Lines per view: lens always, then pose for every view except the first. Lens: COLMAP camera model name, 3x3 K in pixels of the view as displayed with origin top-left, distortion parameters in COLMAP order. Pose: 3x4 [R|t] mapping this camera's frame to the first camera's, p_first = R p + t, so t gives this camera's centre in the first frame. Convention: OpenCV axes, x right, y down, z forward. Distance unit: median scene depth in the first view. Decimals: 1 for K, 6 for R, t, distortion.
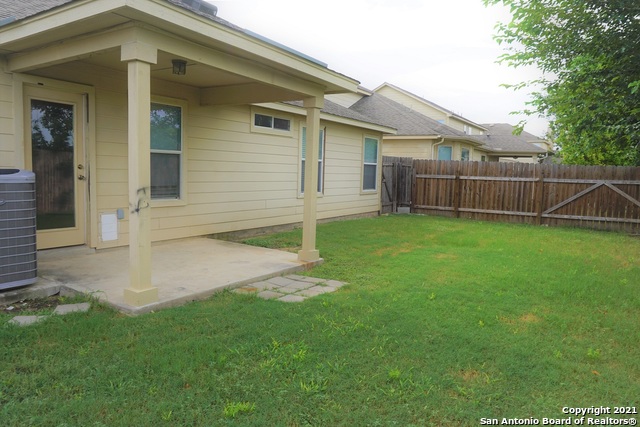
lens RADIAL K [[441.9, 0, 319.0], [0, 441.9, 213.2], [0, 0, 1]] dist [-0.006061, -0.001271]
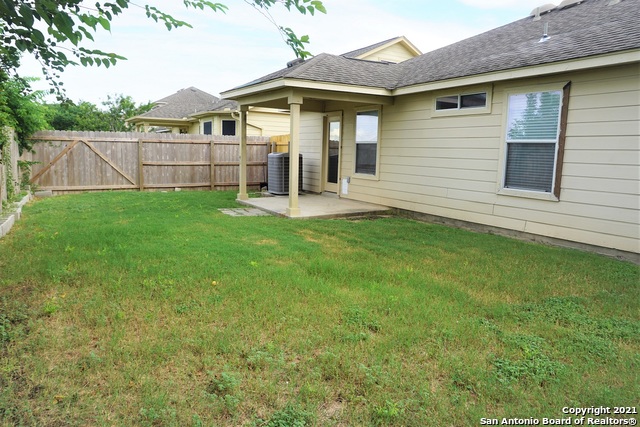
lens RADIAL K [[441.9, 0, 319.5], [0, 441.9, 212.5], [0, 0, 1]] dist [-0.006061, -0.001271]
pose [[-0.422548, 0.087194, -0.902137, 0.824614], [-0.126086, 0.980028, 0.153780, -0.088187], [0.897527, 0.178726, -0.403115, 1.136578]]
